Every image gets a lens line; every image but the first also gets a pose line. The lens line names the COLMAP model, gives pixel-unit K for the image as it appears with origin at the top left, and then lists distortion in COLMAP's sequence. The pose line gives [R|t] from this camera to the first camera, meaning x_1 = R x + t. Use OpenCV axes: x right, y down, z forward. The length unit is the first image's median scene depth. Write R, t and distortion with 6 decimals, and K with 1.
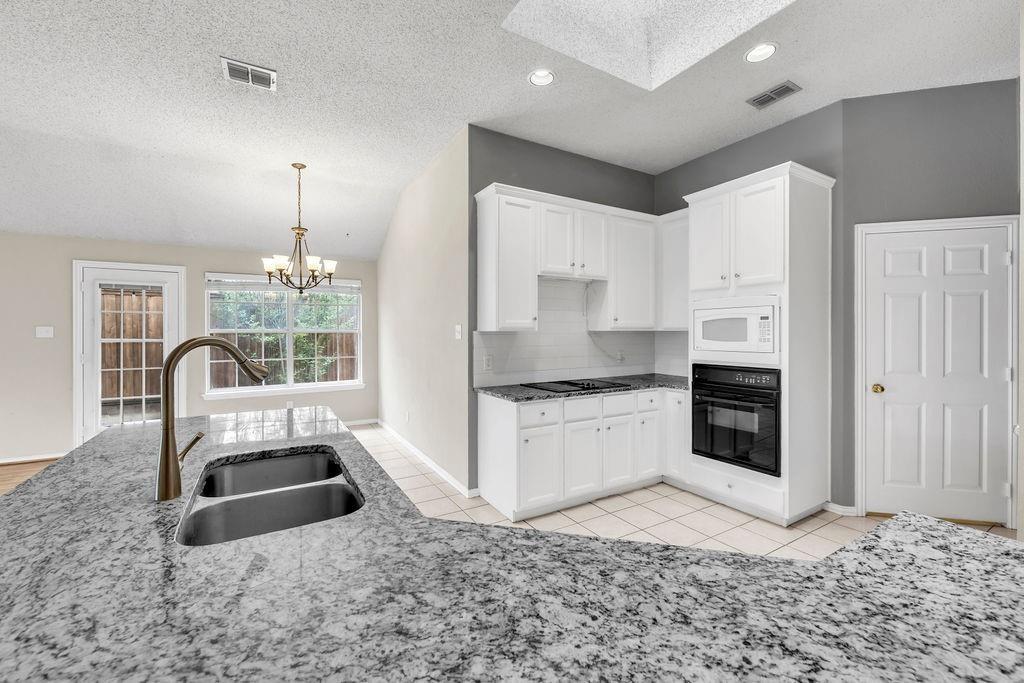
lens RADIAL K [[417.2, 0, 508.0], [0, 417.2, 337.8], [0, 0, 1]] dist [0.000075, -0.000381]
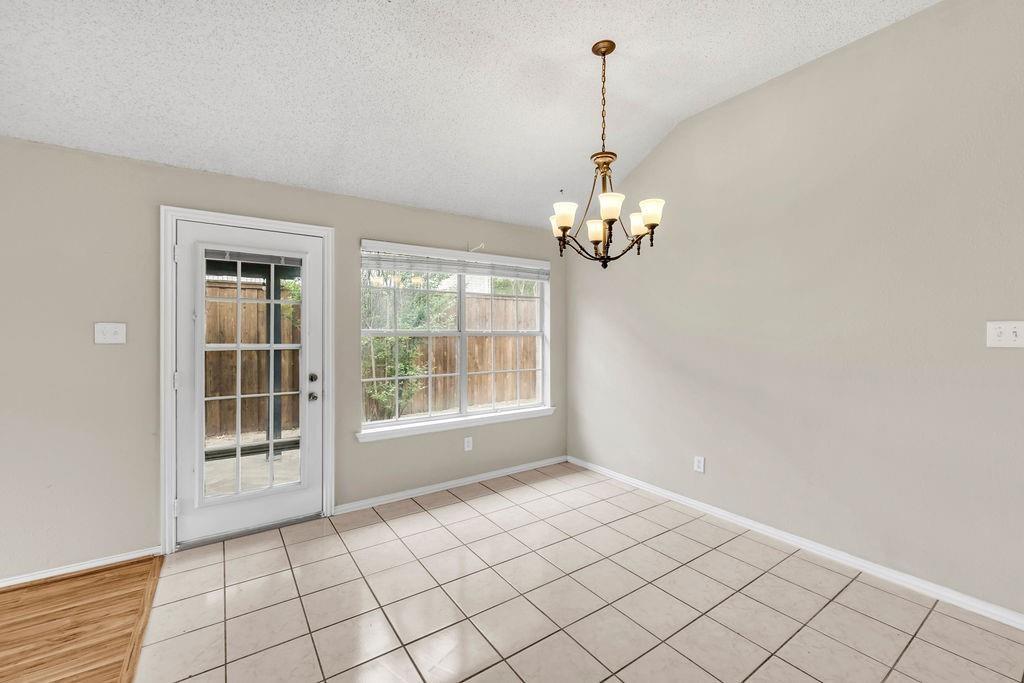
lens RADIAL K [[417.2, 0, 517.3], [0, 417.2, 338.0], [0, 0, 1]] dist [0.000075, -0.000381]
pose [[0.996352, 0.001951, 0.085313, -0.587556], [-0.001706, 0.999994, -0.002944, -0.006315], [-0.085319, 0.002788, 0.996350, 0.381935]]
